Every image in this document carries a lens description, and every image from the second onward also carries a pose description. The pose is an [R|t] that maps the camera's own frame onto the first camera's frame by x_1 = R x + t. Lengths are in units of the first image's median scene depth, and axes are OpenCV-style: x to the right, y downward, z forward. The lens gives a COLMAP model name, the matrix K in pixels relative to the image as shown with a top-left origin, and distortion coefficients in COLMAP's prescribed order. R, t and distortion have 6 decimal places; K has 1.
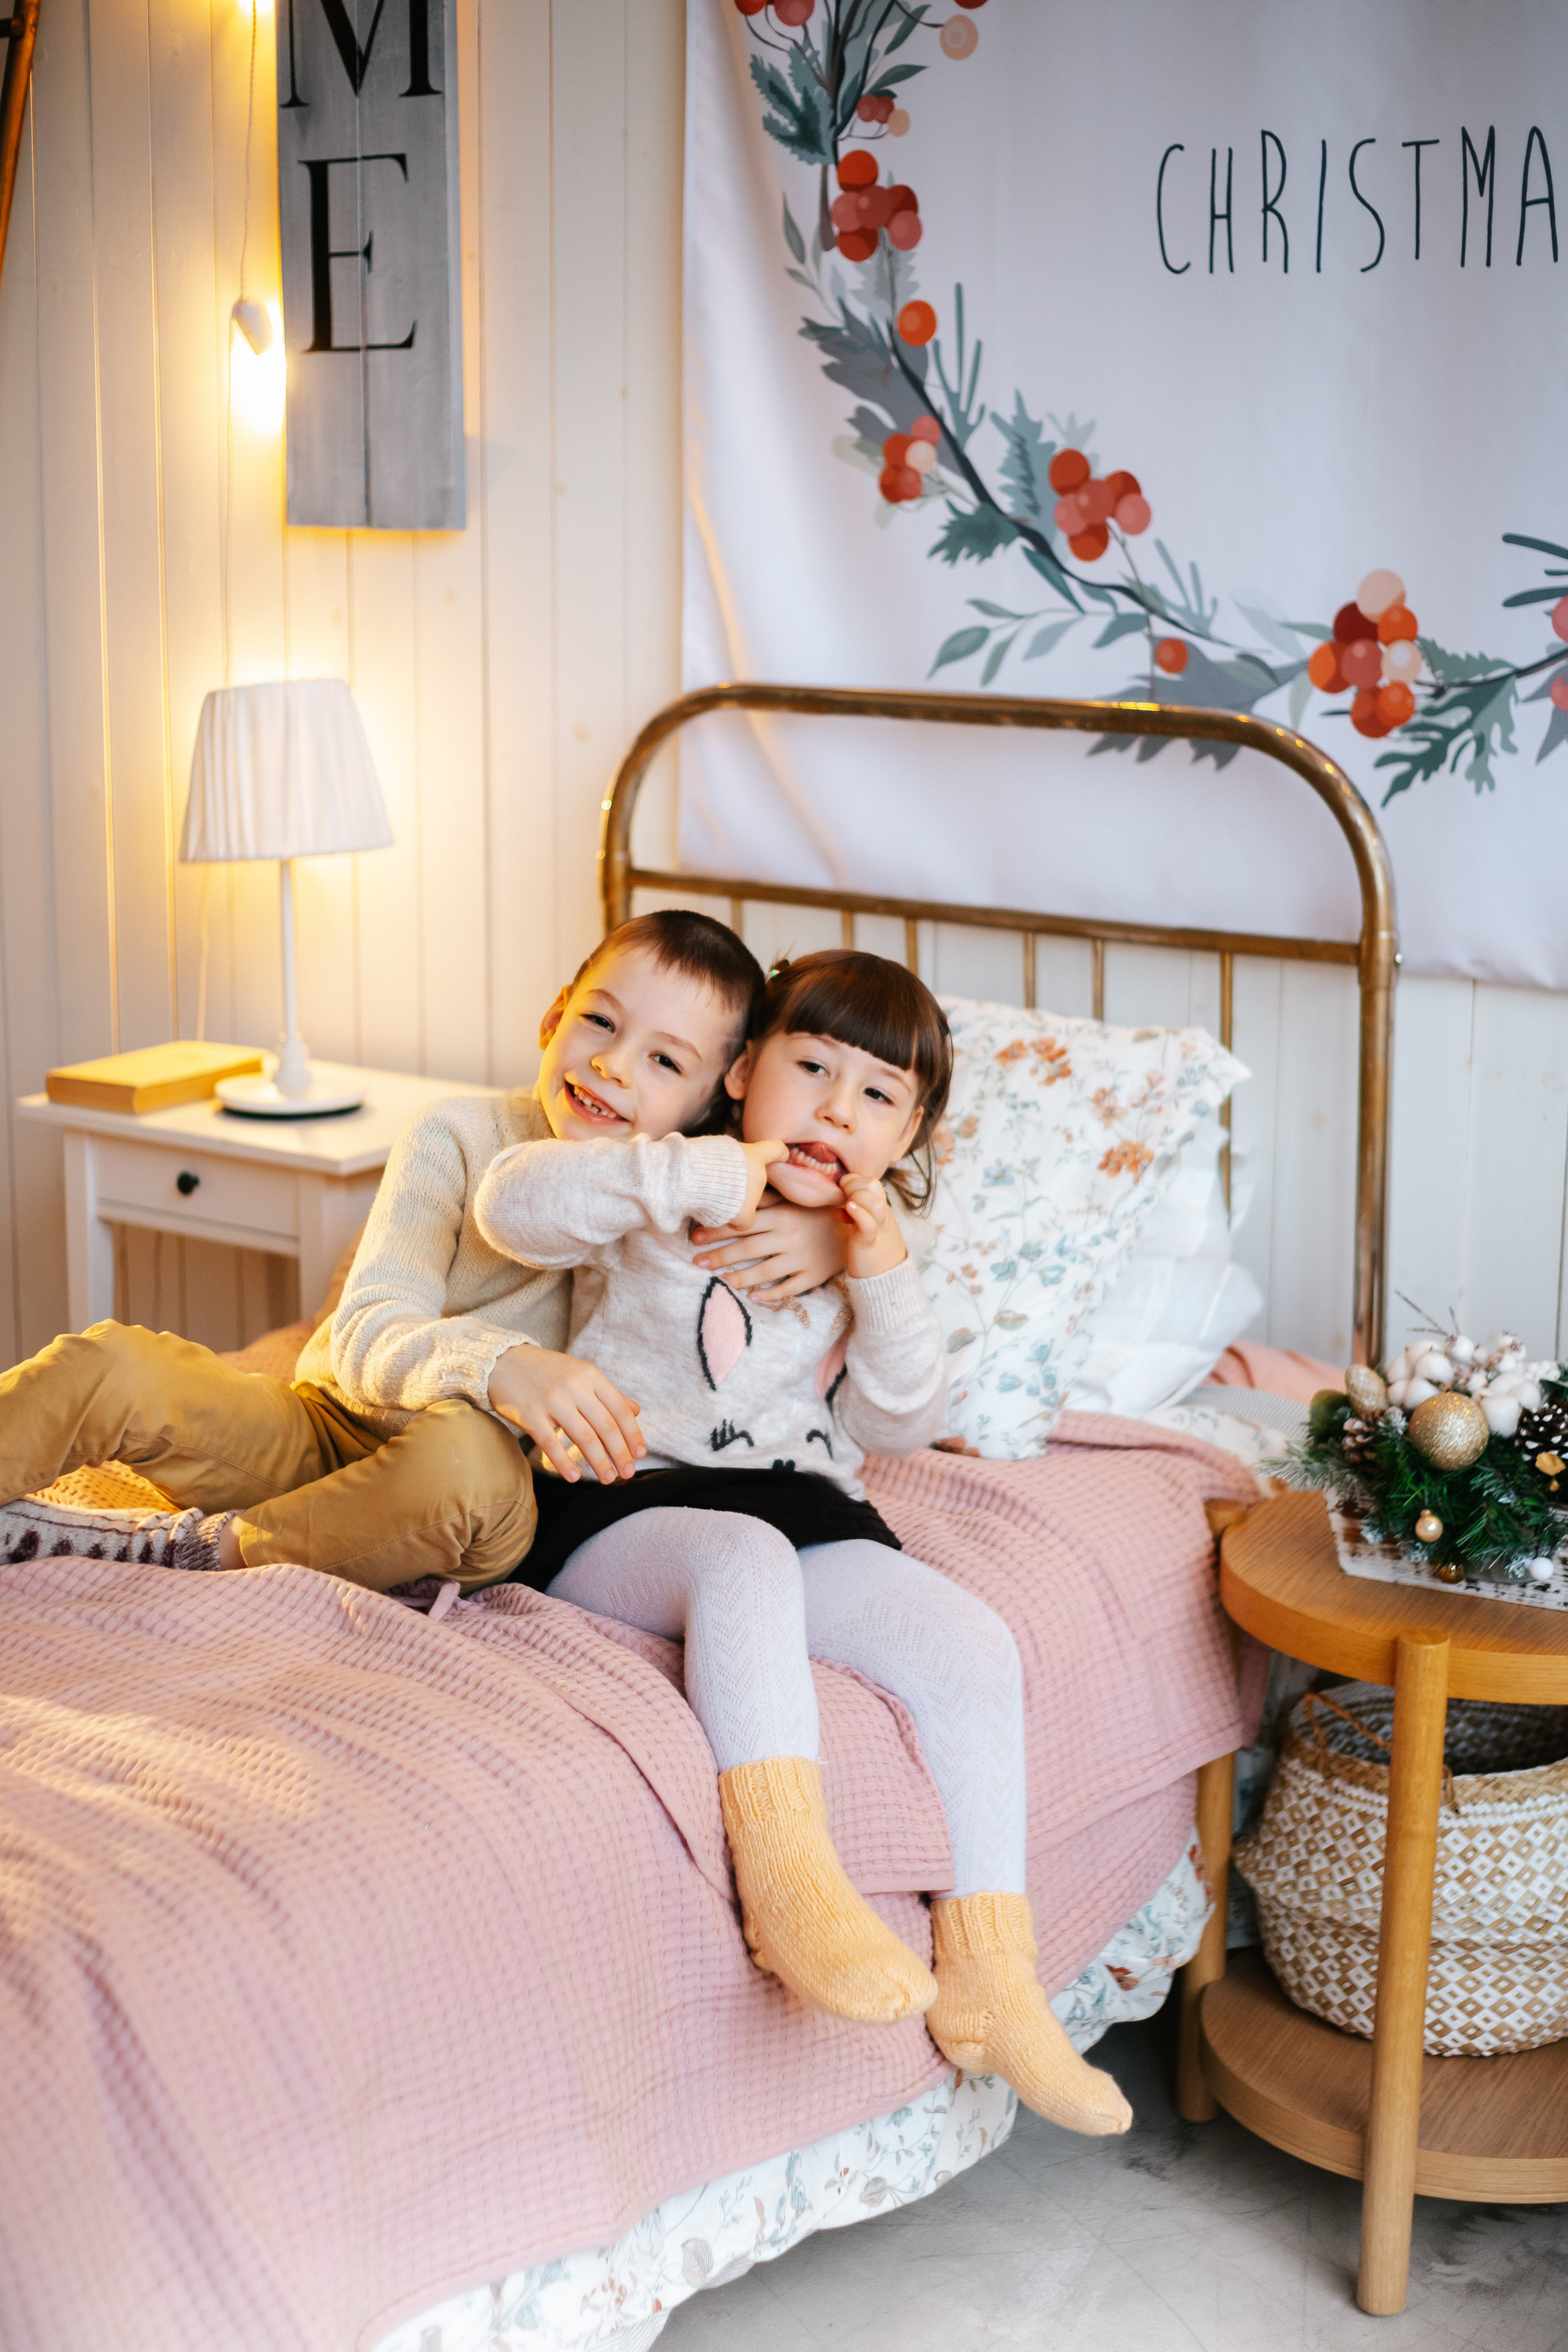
lens RADIAL K [[3601.4, 0, 782.7], [0, 3601.4, 1206.7], [0, 0, 1]] dist [-0.091109, 0.021815]
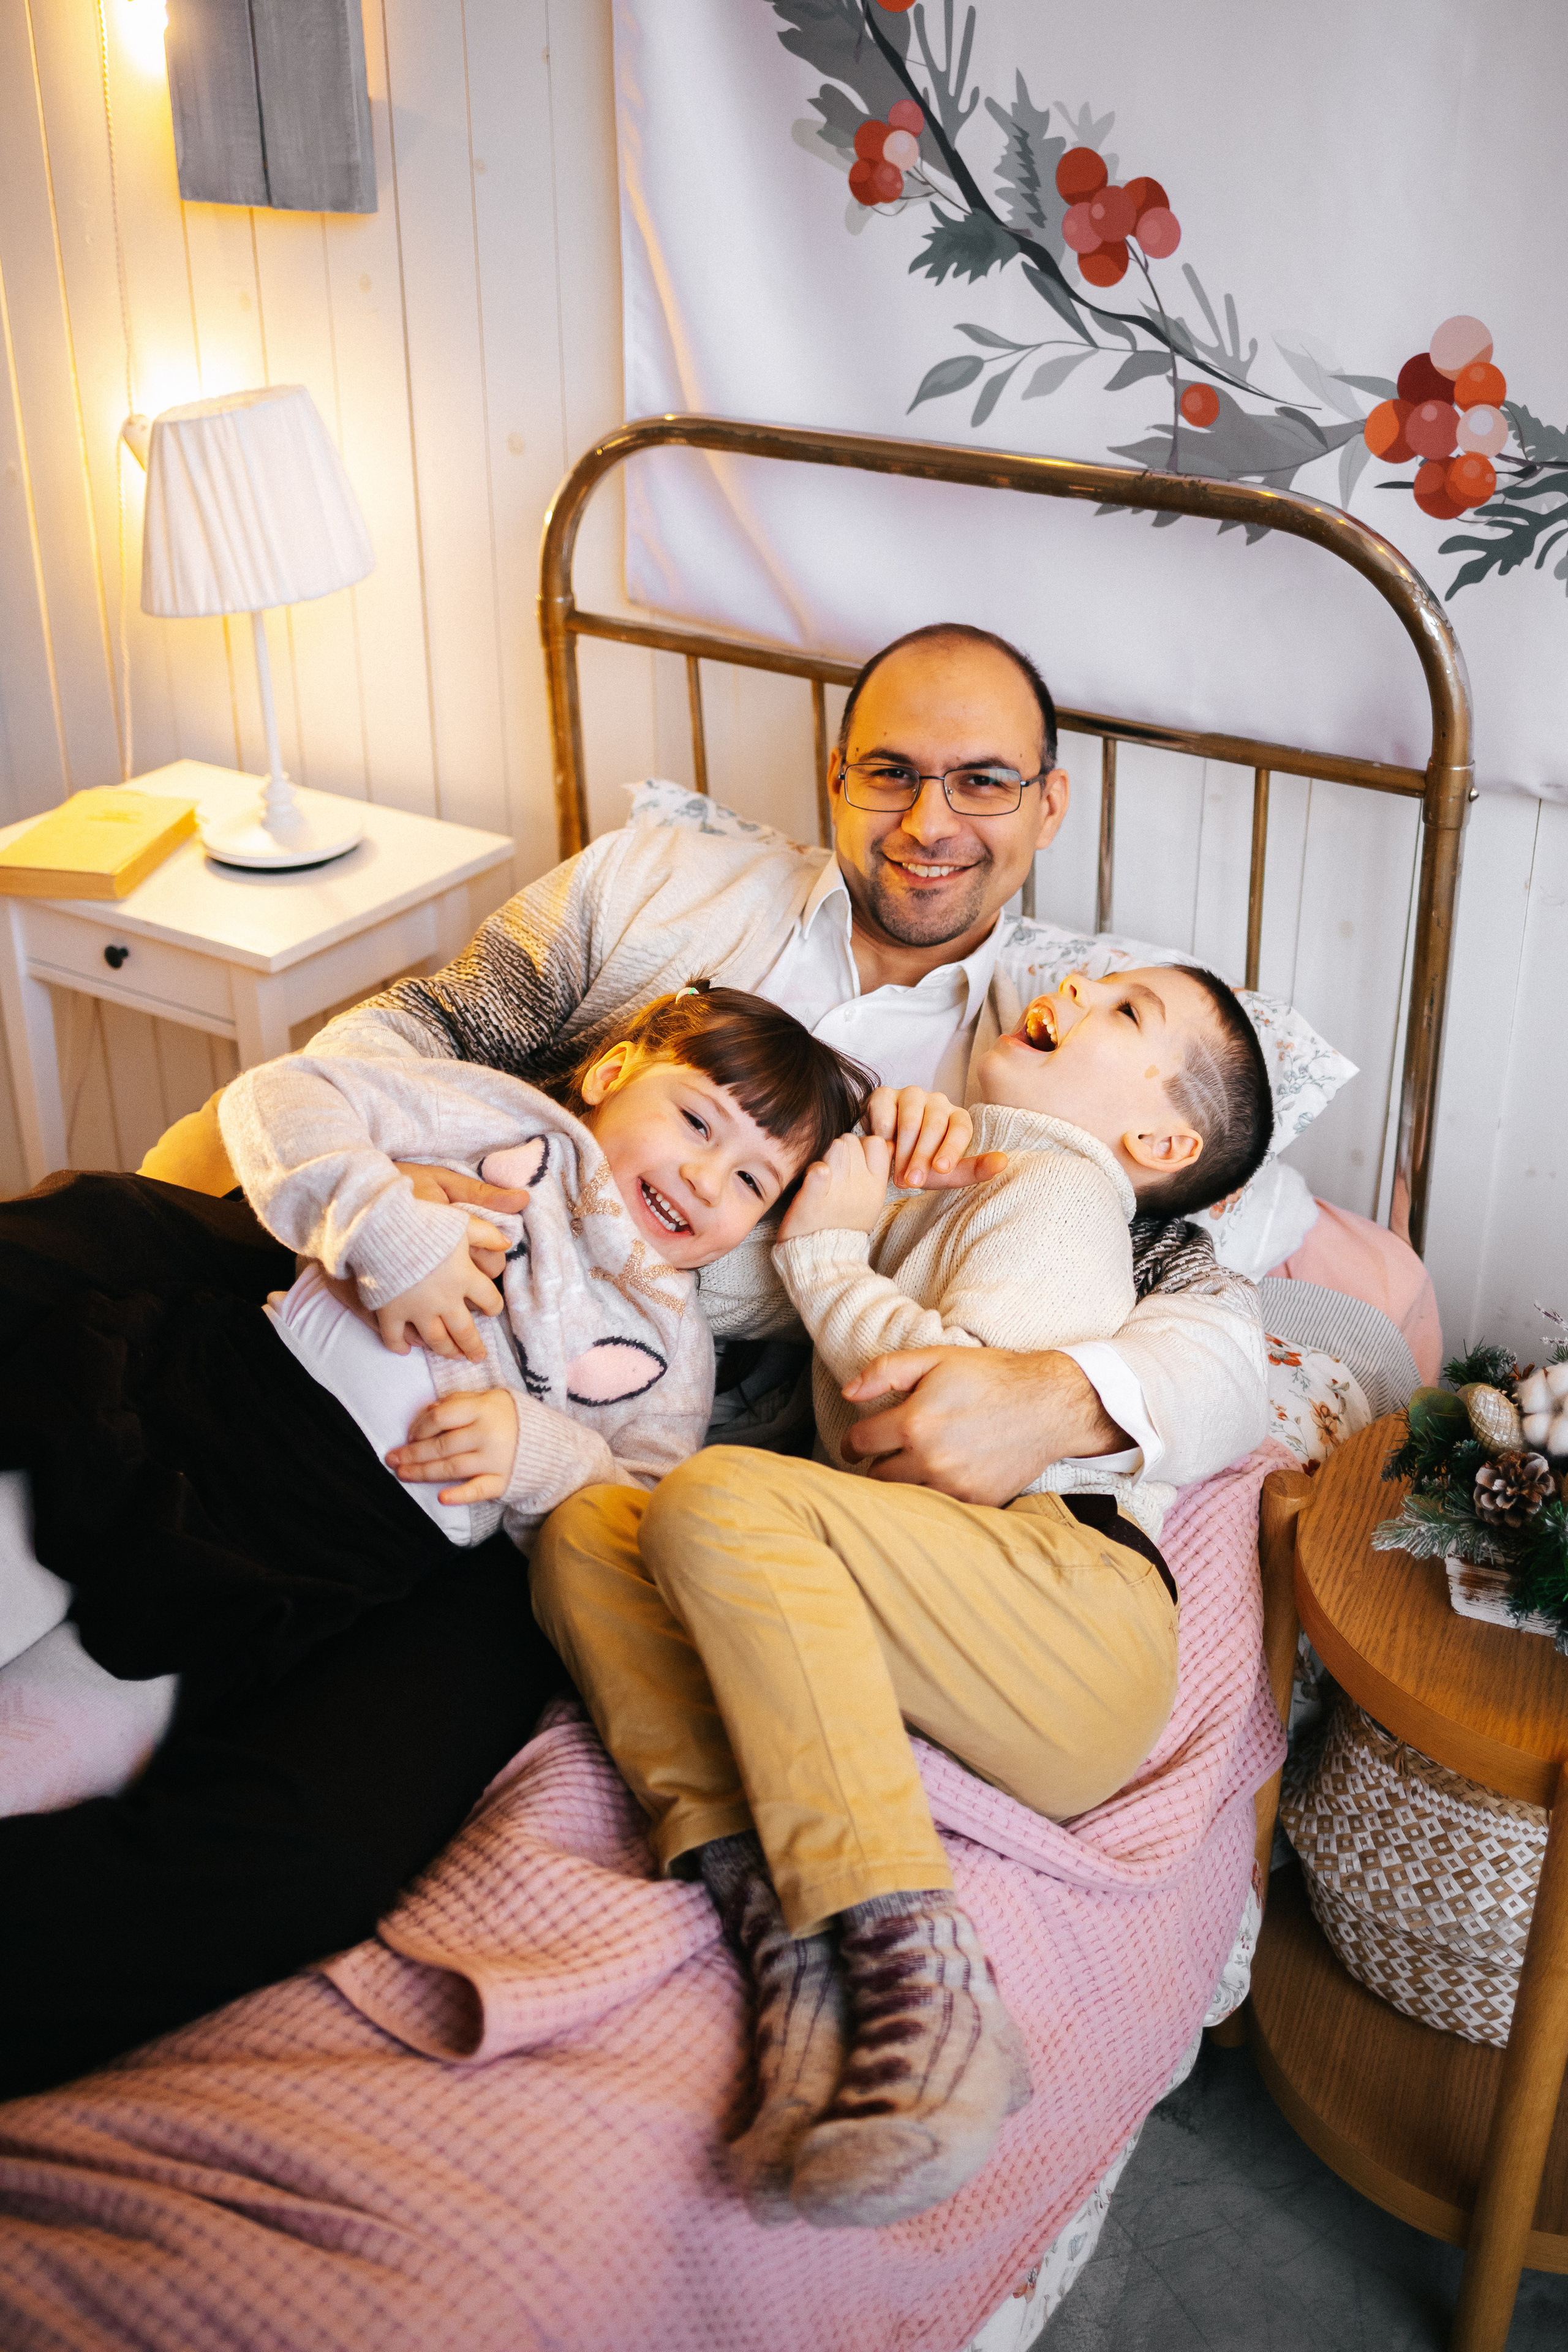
lens RADIAL K [[2391.4, 0, 960.2], [0, 2391.4, 1176.1], [0, 0, 1]] dist [-0.076211, -0.004057]
pose [[0.994369, -0.032266, 0.100940, -0.011856], [0.005719, 0.967470, 0.252922, -0.117614], [-0.105817, -0.250921, 0.962207, 0.410061]]
